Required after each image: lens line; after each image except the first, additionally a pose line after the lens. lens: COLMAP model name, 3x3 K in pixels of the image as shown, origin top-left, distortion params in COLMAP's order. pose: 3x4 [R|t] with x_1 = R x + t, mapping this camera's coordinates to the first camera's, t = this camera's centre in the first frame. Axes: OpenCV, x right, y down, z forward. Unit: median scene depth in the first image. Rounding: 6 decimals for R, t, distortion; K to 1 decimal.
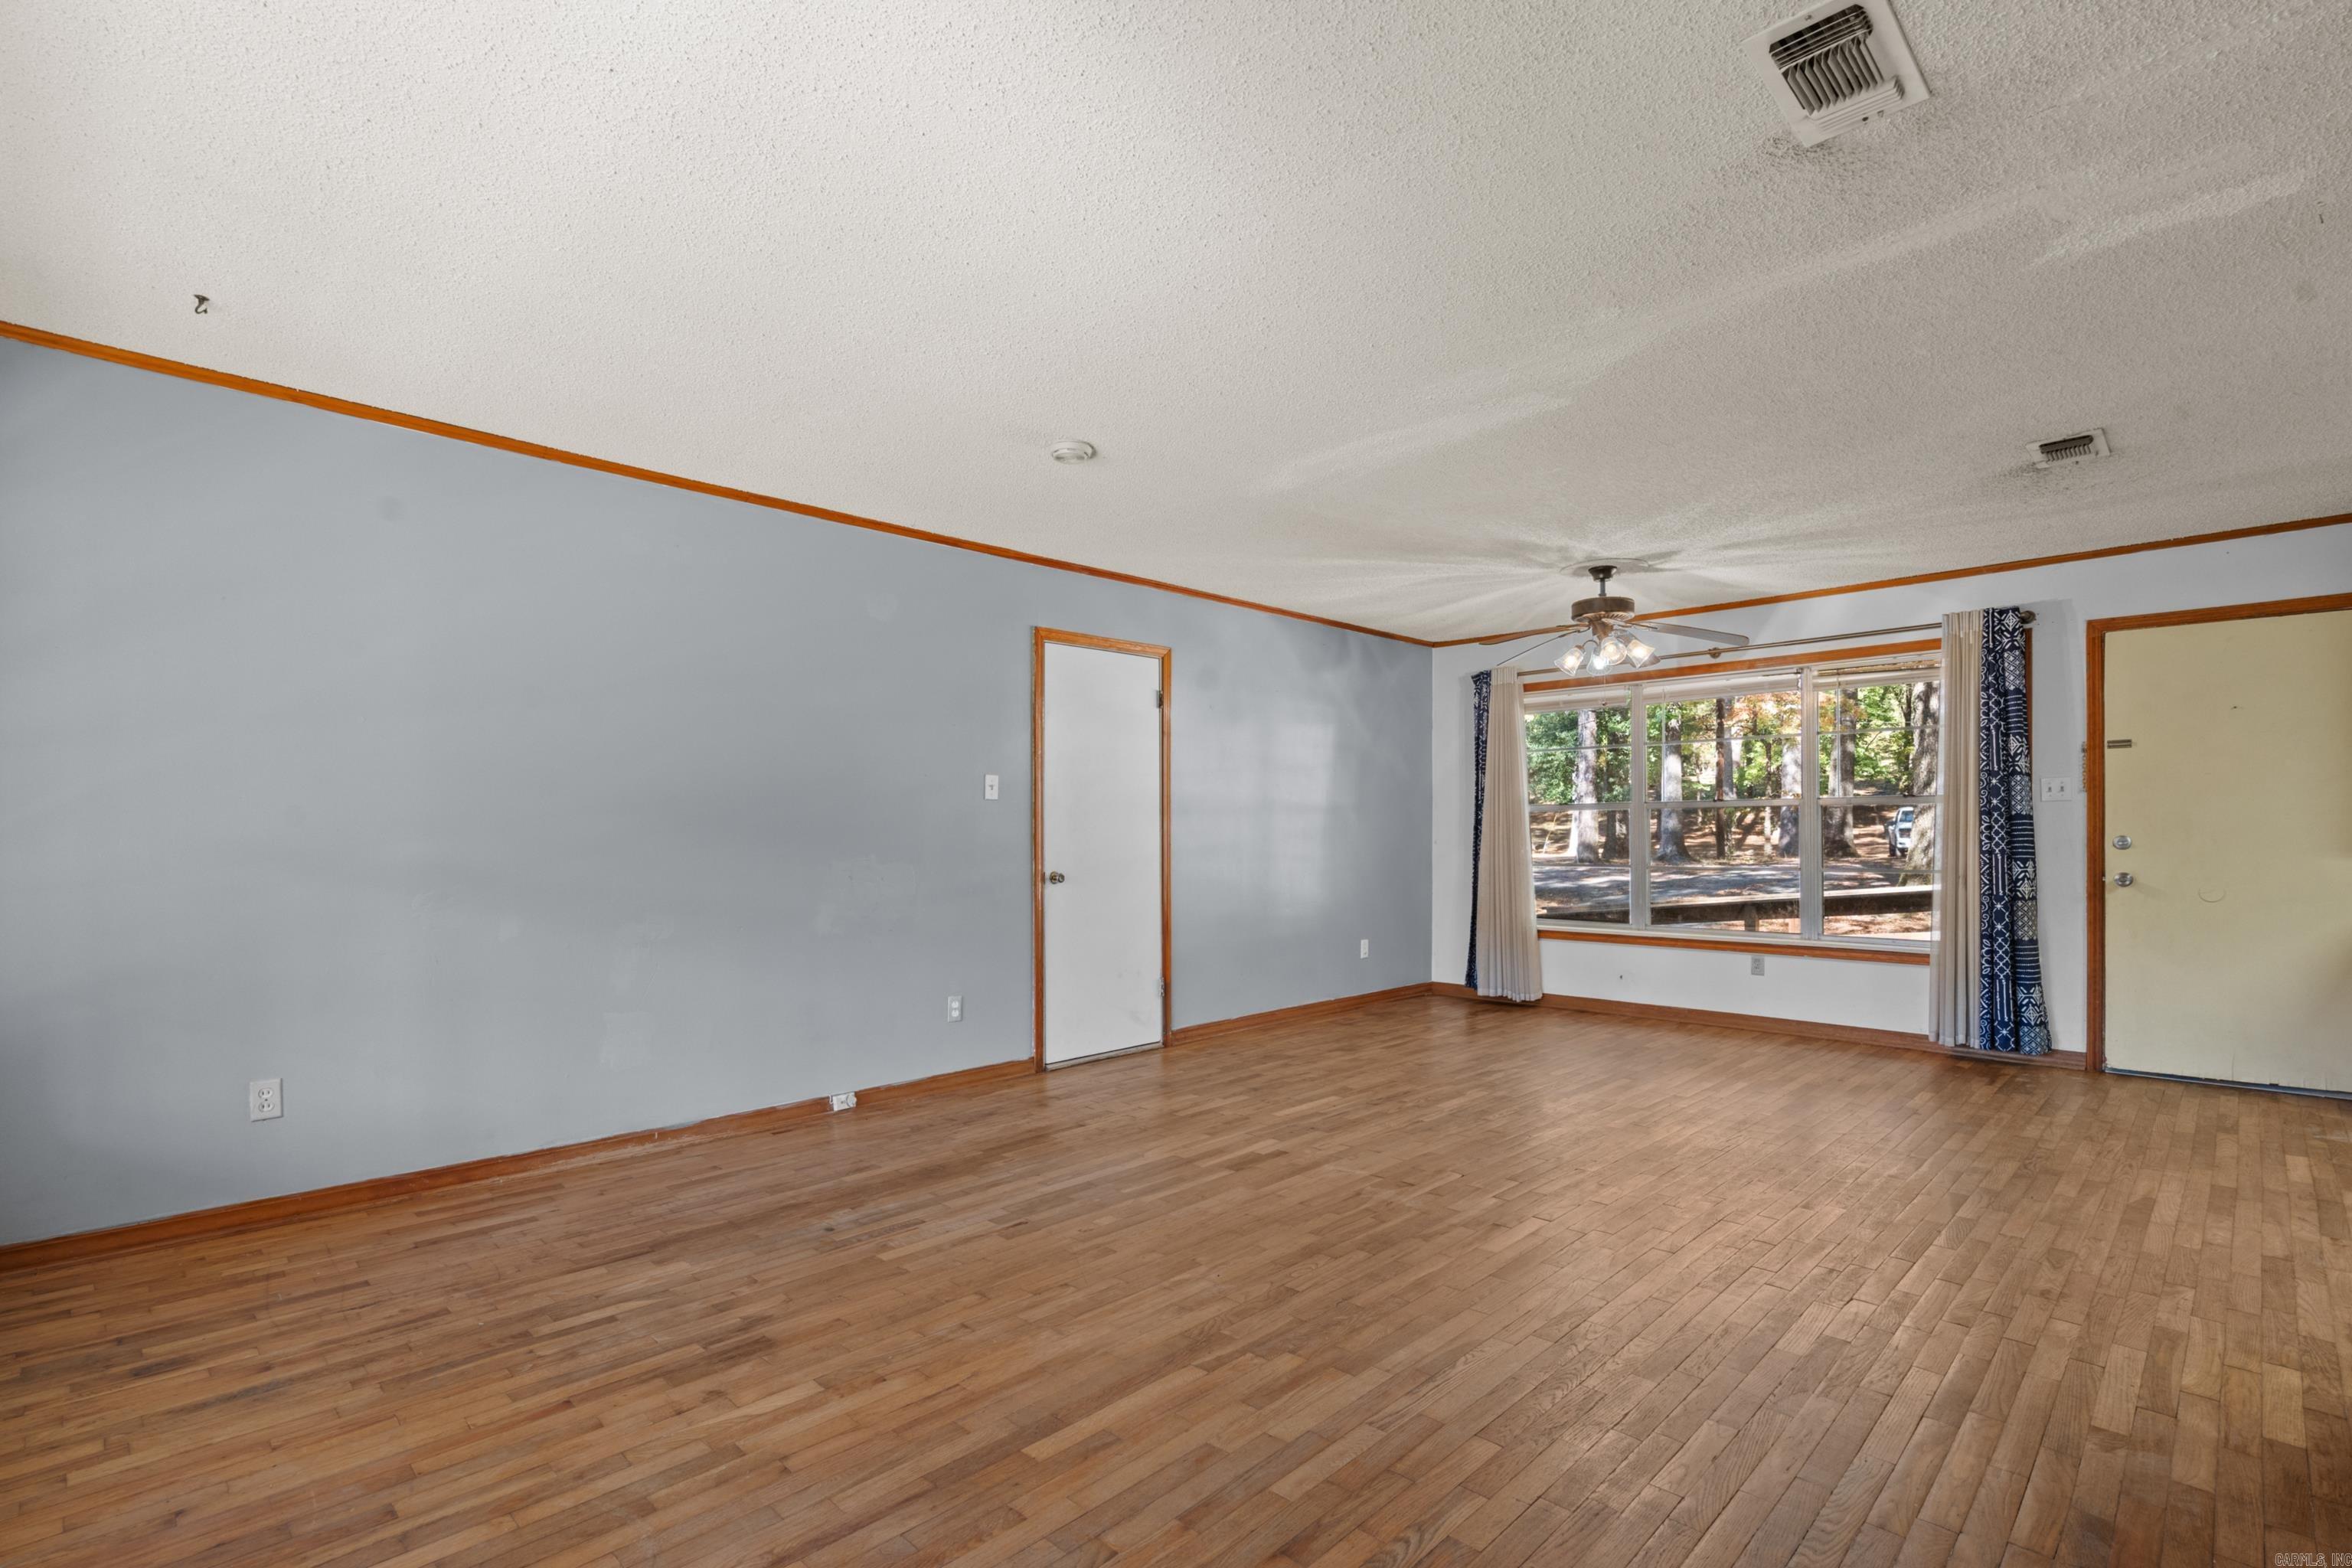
lens RADIAL K [[1078.1, 0, 1188.6], [0, 1078.1, 836.8], [0, 0, 1]] dist [0.000209, 0.001811]
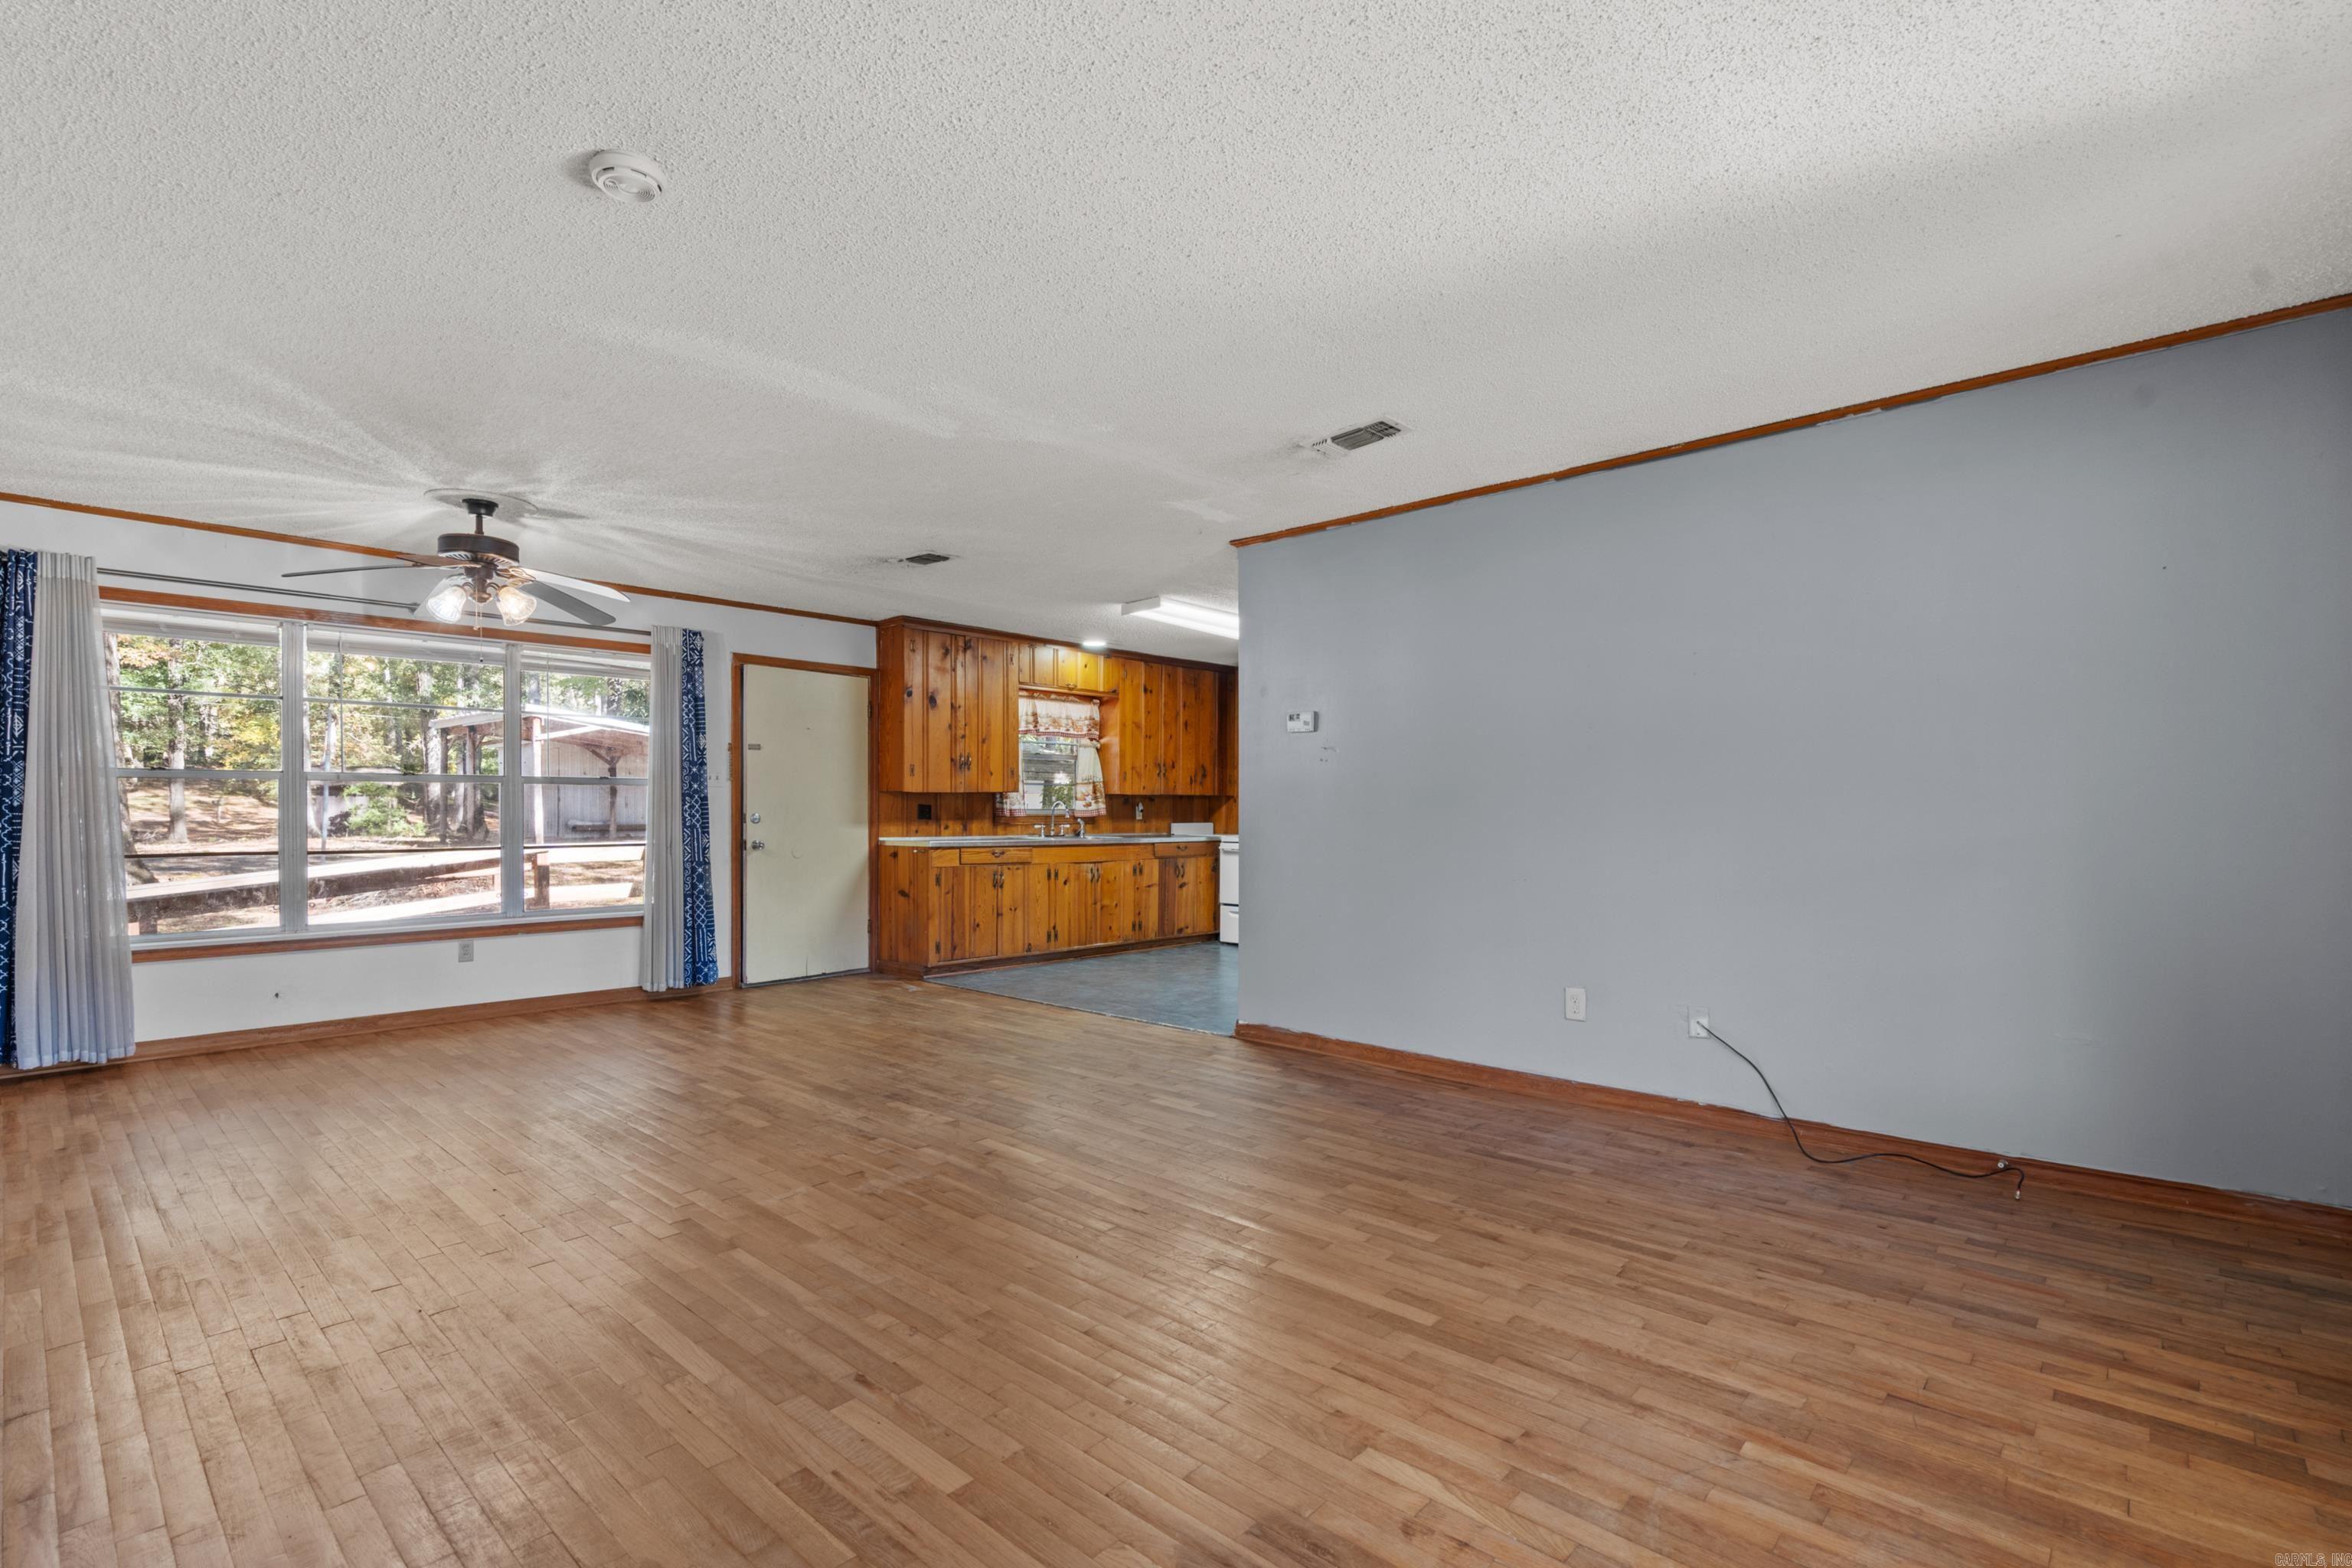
lens RADIAL K [[1078.1, 0, 1158.1], [0, 1078.1, 796.8], [0, 0, 1]] dist [0.000209, 0.001811]
pose [[-0.020418, 0.018652, 0.999618, -0.515130], [0.001853, 0.999825, -0.018618, 0.004373], [-0.999790, 0.001472, -0.020449, 0.507624]]
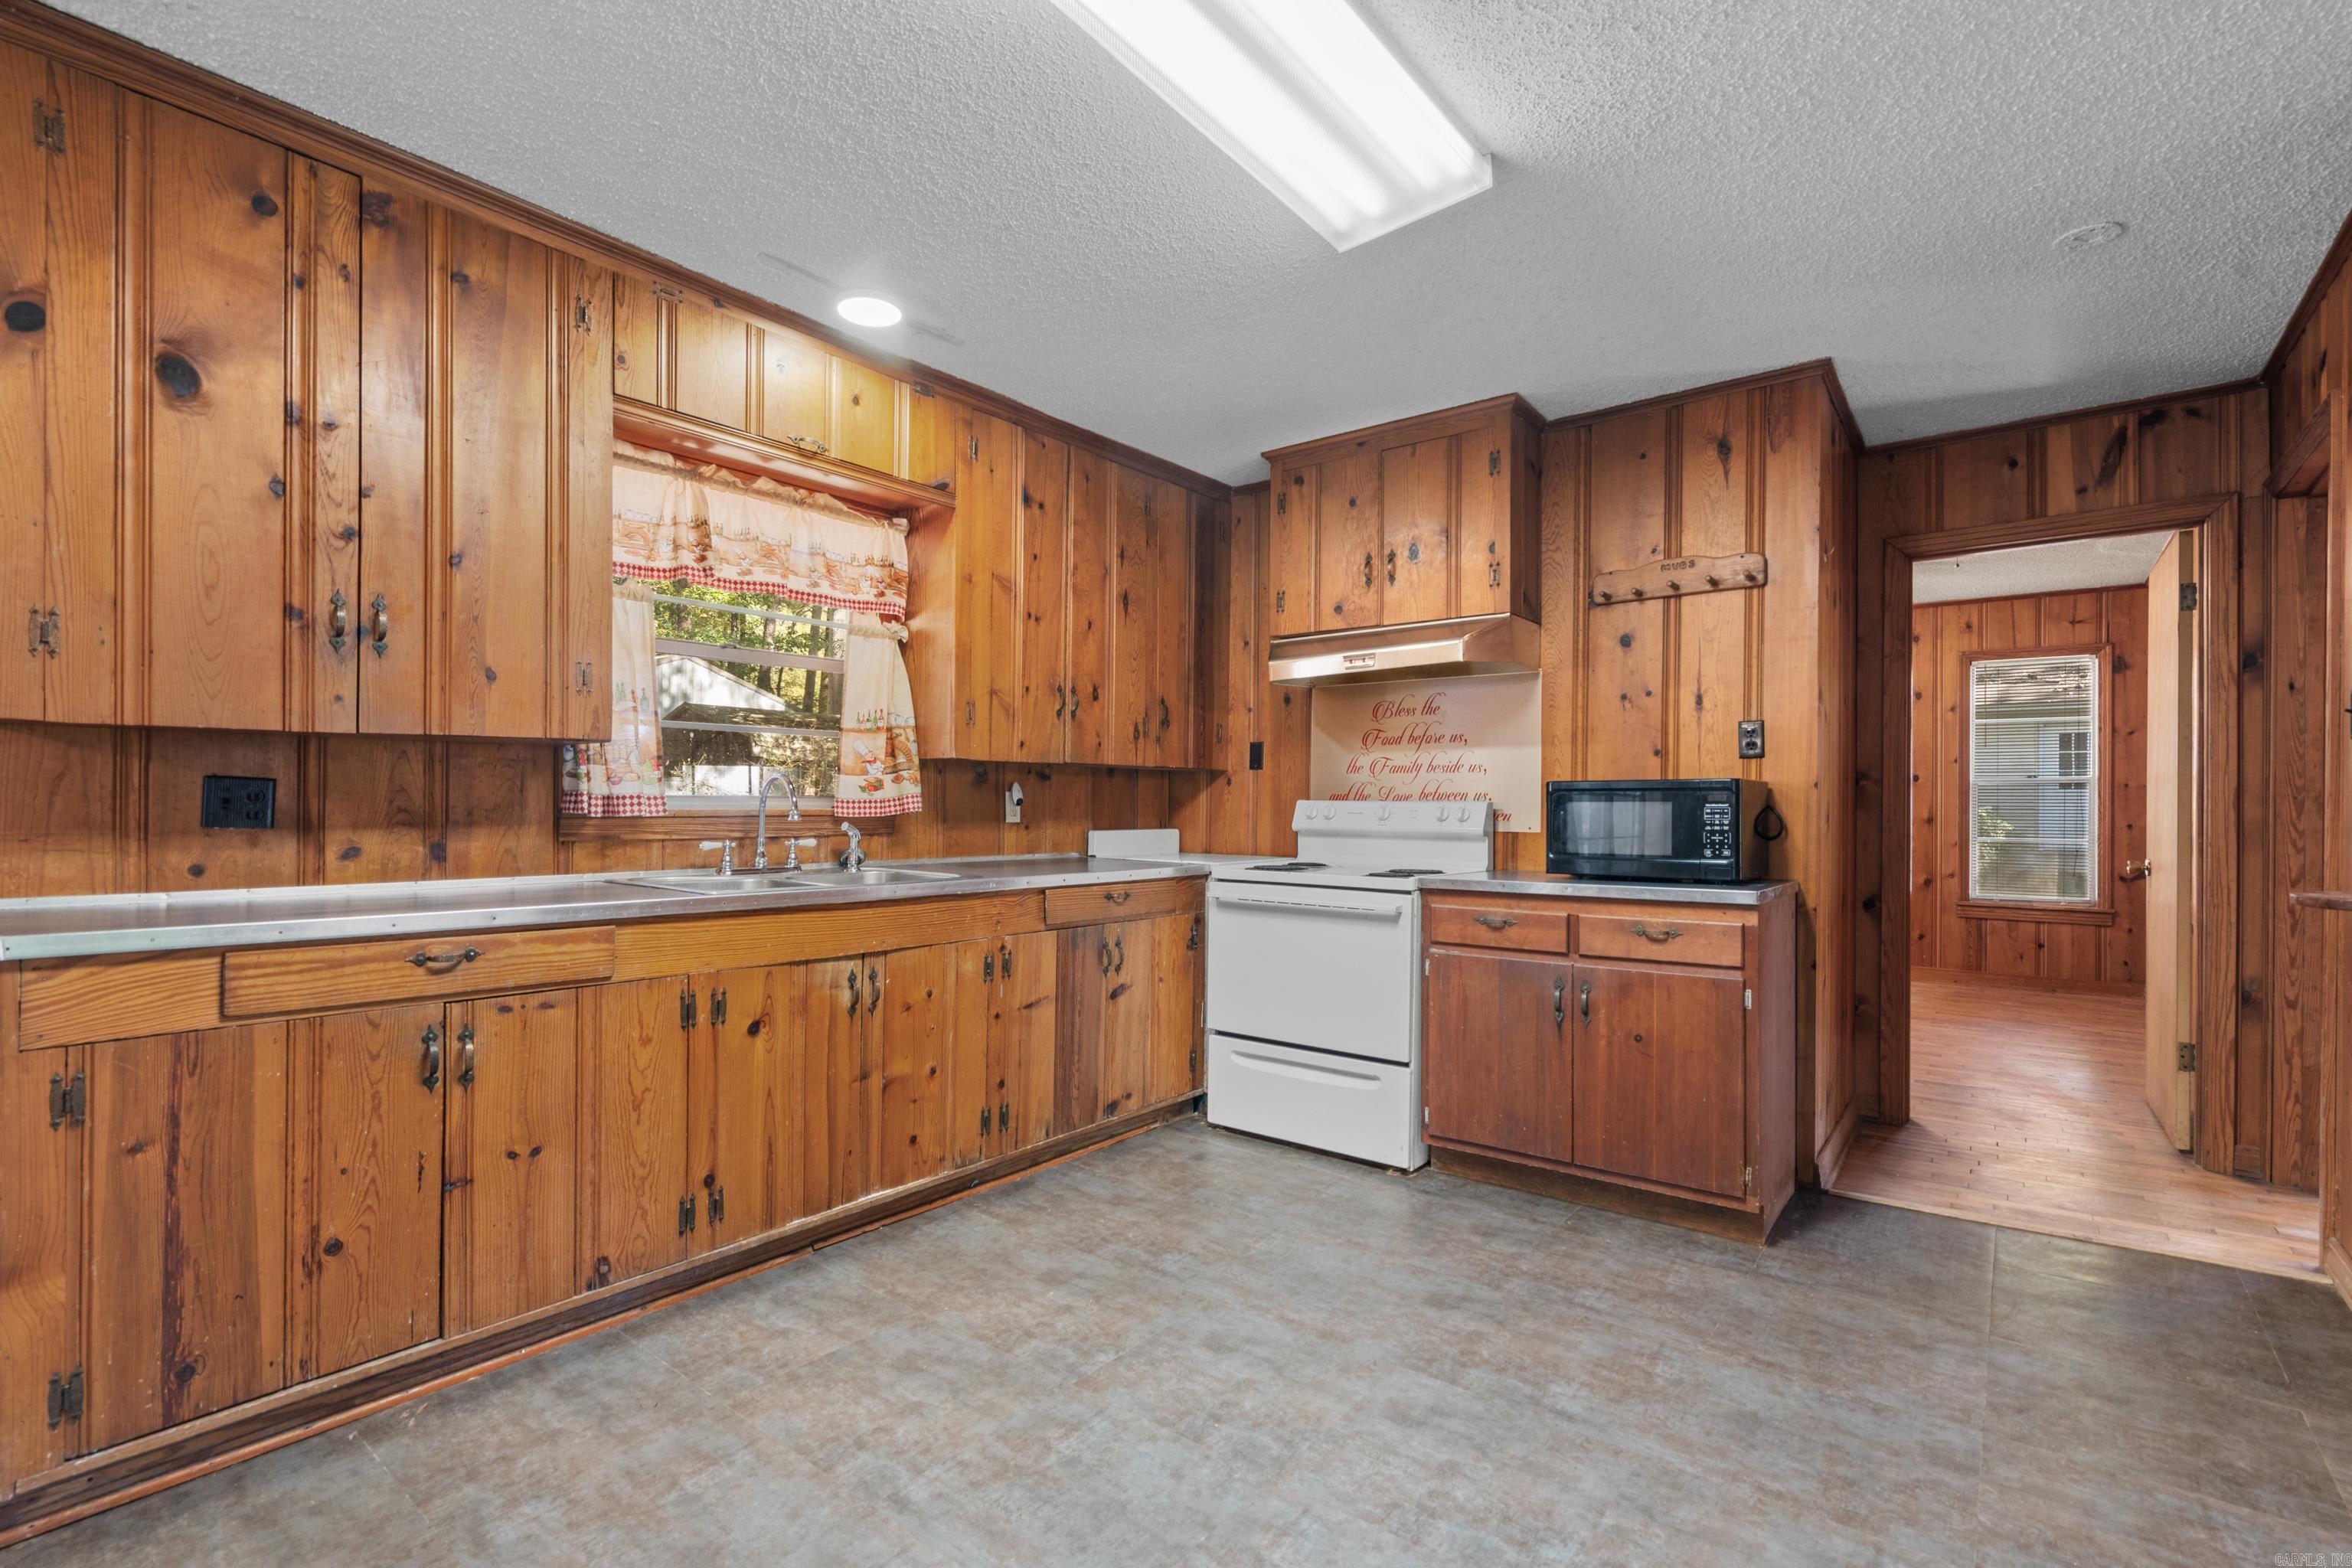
lens RADIAL K [[1078.1, 0, 1166.3], [0, 1078.1, 798.1], [0, 0, 1]] dist [0.000209, 0.001811]
pose [[-0.108802, 0.007003, 0.994039, 0.549555], [-0.005052, 0.999958, -0.007598, -0.003426], [-0.994051, -0.005848, -0.108762, 0.476938]]
